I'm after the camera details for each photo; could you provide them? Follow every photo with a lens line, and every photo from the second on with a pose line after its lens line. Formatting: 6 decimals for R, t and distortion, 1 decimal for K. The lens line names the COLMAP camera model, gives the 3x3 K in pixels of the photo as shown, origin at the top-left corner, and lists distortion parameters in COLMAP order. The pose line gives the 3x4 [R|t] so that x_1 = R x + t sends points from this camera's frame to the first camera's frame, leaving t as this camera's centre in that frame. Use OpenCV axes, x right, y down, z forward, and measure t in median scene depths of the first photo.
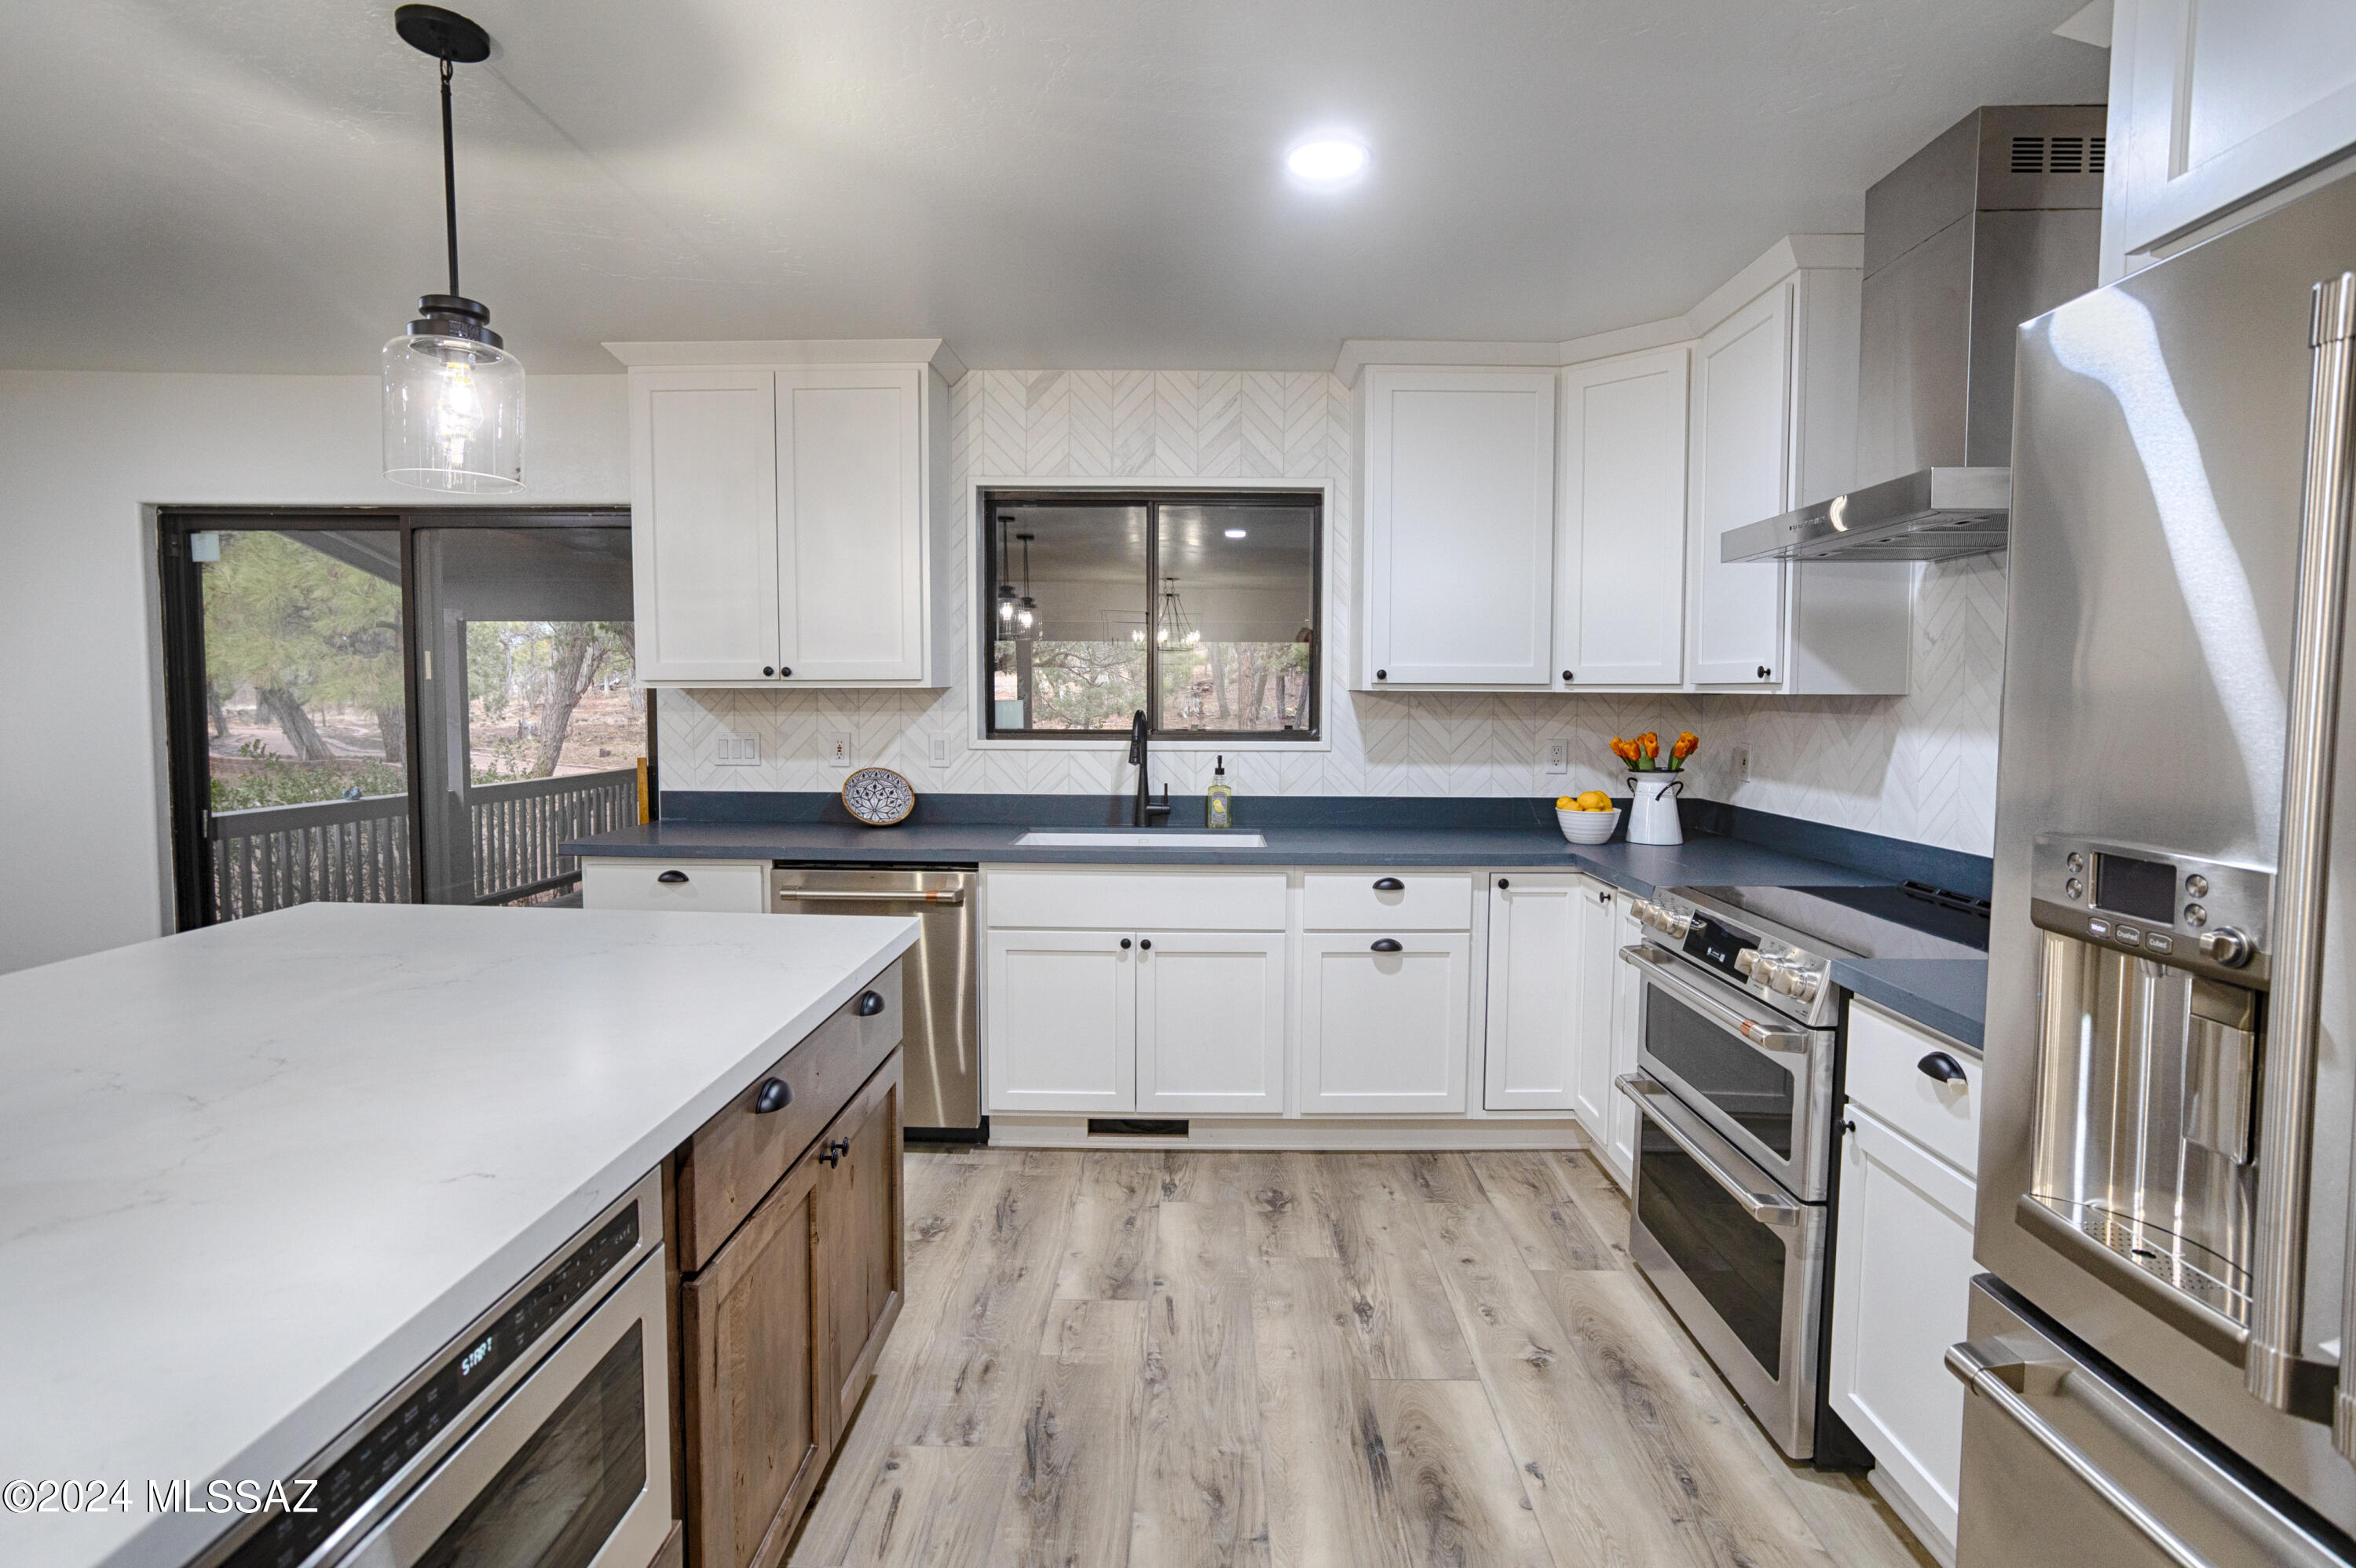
lens RADIAL K [[1144.5, 0, 1171.5], [0, 1144.5, 762.4], [0, 0, 1]] dist [-0.058514, 0.022164]
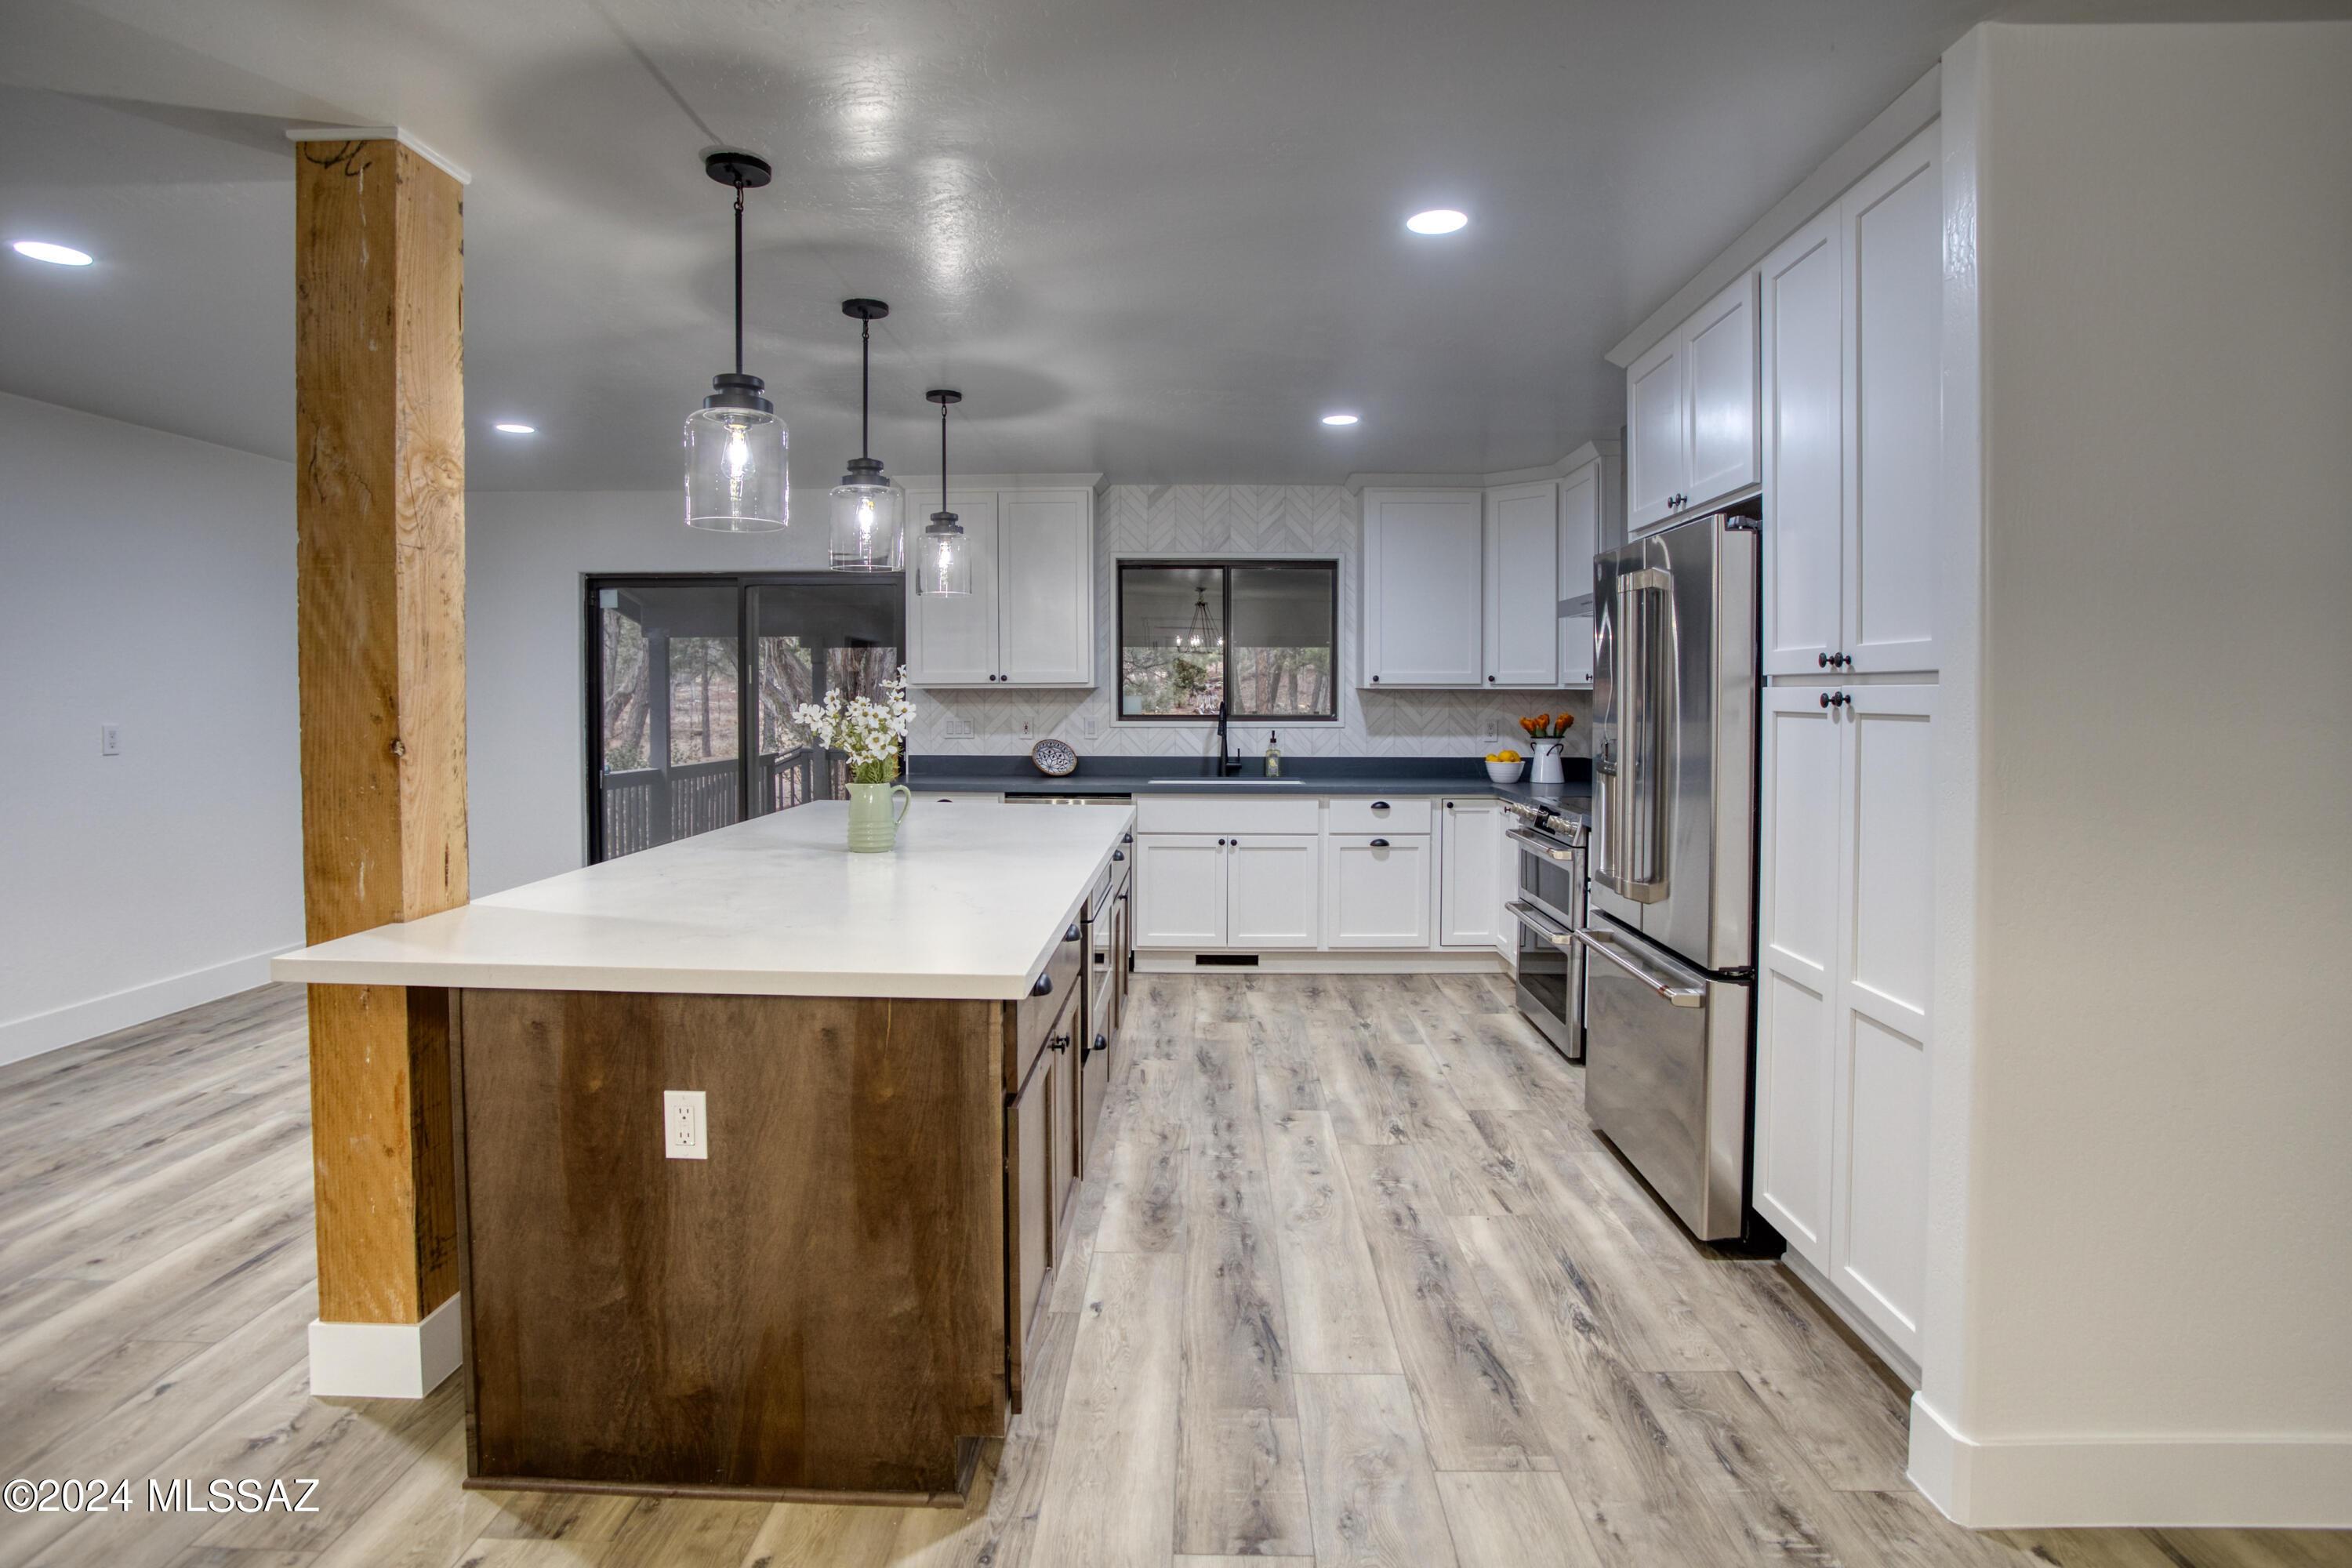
lens RADIAL K [[1182.7, 0, 1171.6], [0, 1182.7, 717.9], [0, 0, 1]] dist [-0.046159, 0.001095]
pose [[0.999971, -0.003983, -0.006511, -0.090085], [0.003743, 0.999323, -0.036590, 0.036947], [0.006652, 0.036564, 0.999309, -0.642192]]
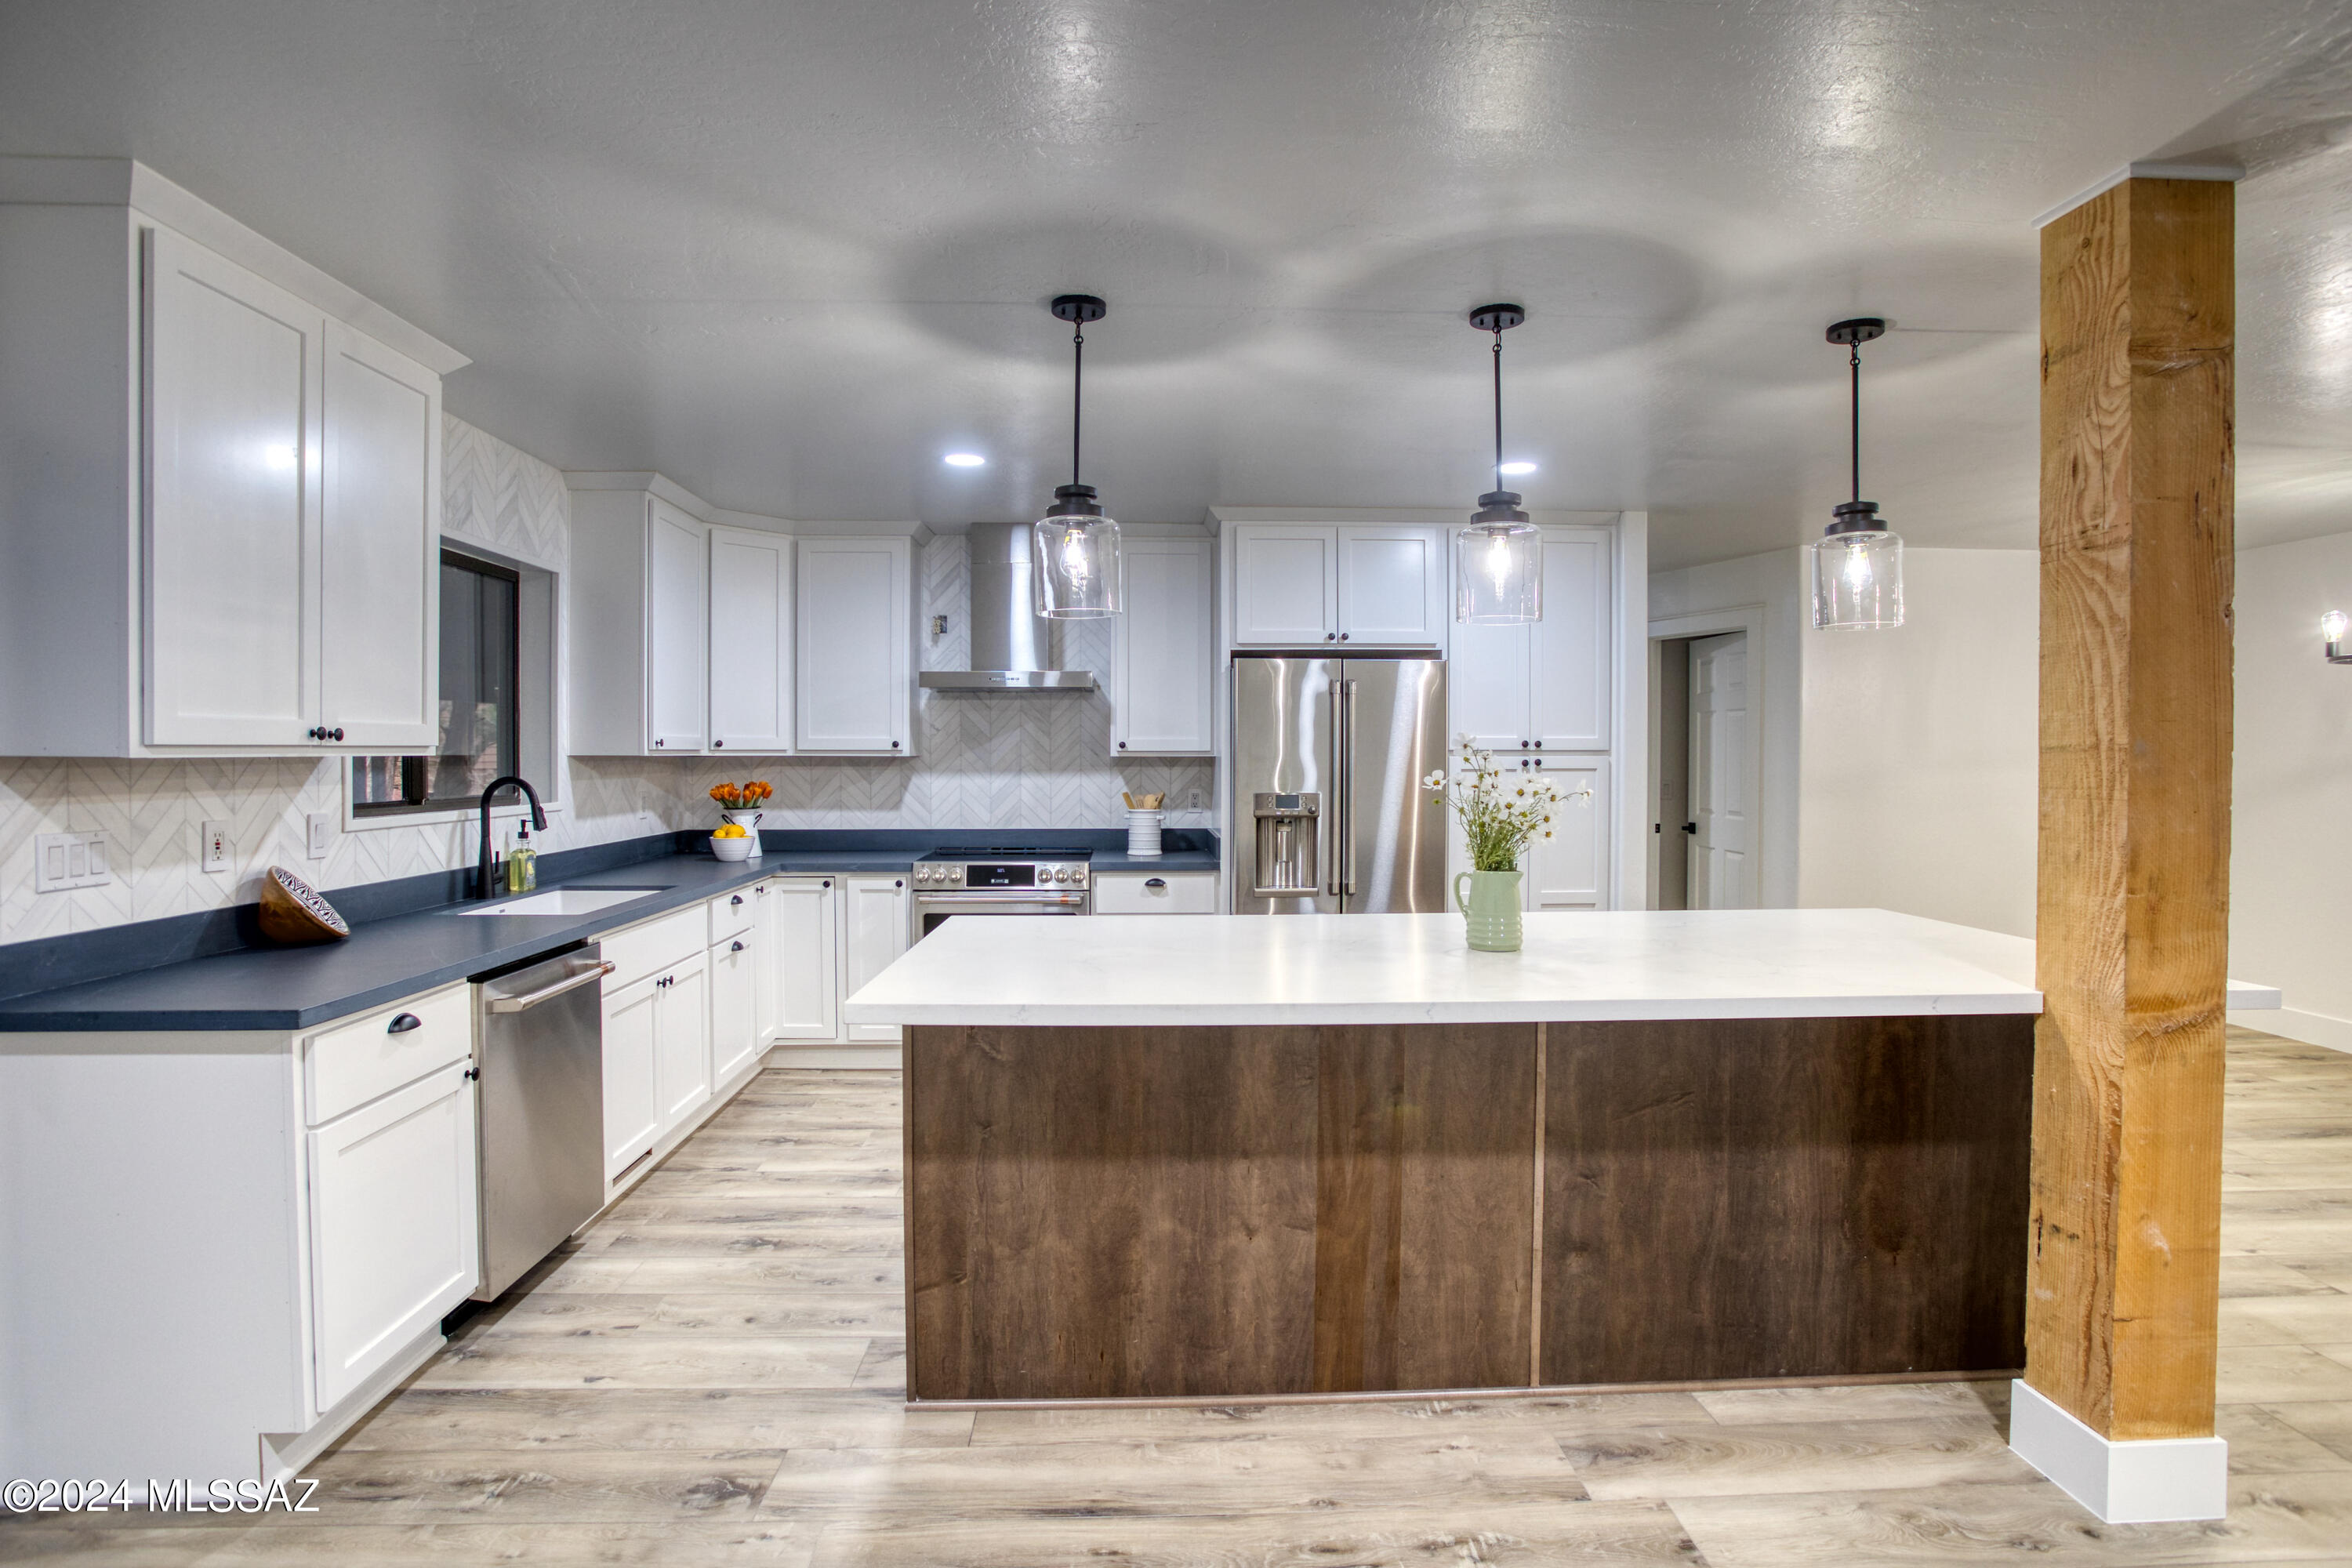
lens RADIAL K [[1159.9, 0, 1176.0], [0, 1159.9, 784.0], [0, 0, 1]] dist [-0.073063, 0.029959]
pose [[-0.055189, -0.031176, 0.997989, -1.060795], [0.057585, 0.997749, 0.034353, -0.041223], [-0.996814, 0.059366, -0.053269, 0.493648]]
